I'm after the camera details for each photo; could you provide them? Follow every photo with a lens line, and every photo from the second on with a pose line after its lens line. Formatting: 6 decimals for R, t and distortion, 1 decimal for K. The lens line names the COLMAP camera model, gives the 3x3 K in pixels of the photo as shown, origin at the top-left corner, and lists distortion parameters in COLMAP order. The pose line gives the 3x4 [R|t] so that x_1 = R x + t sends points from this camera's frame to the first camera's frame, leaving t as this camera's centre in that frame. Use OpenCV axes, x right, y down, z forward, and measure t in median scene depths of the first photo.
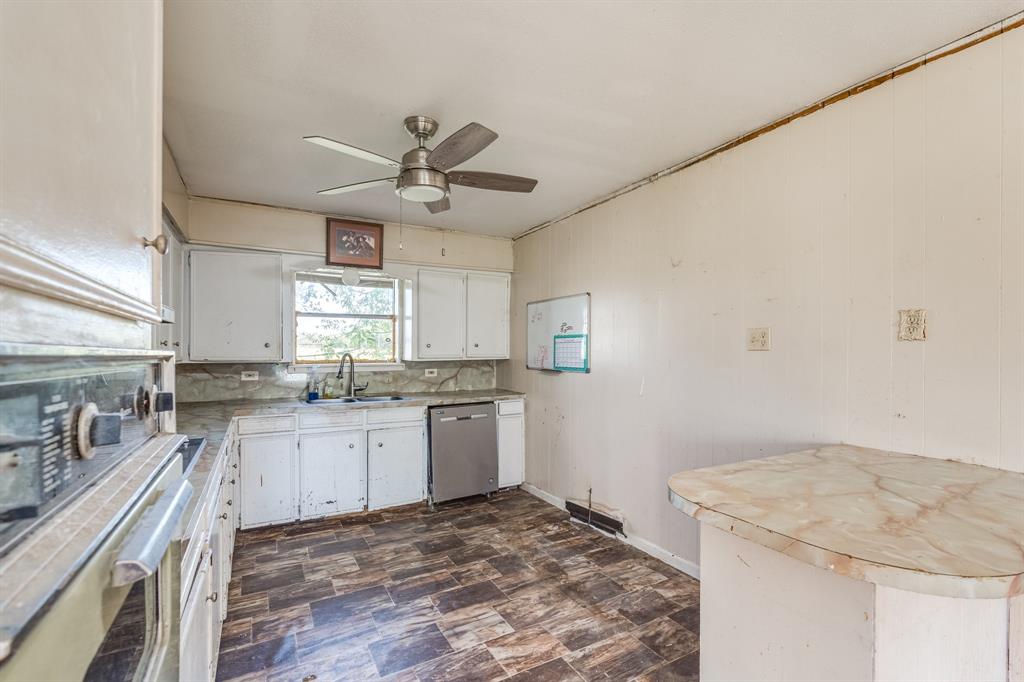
lens RADIAL K [[456.7, 0, 512.1], [0, 456.7, 352.8], [0, 0, 1]] dist [-0.001784, -0.000239]
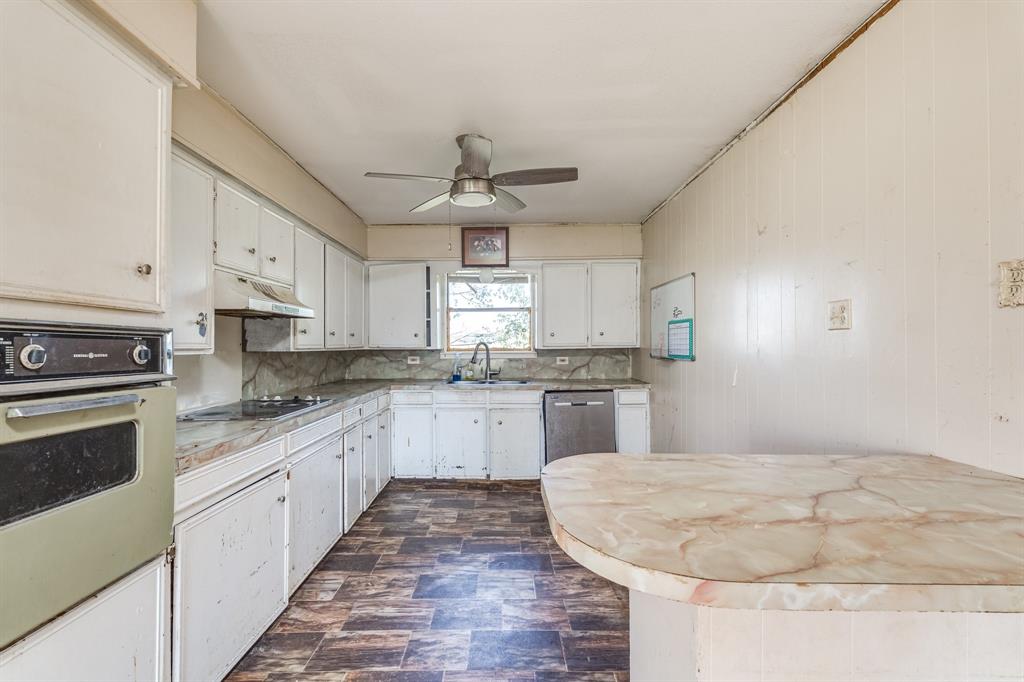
lens RADIAL K [[454.6, 0, 498.3], [0, 454.6, 343.2], [0, 0, 1]] dist [-0.001595, 0.000212]
pose [[0.868065, -0.006001, -0.496414, 0.267424], [0.002051, 0.999962, -0.008501, 0.015258], [0.496446, 0.006361, 0.868044, 0.022383]]
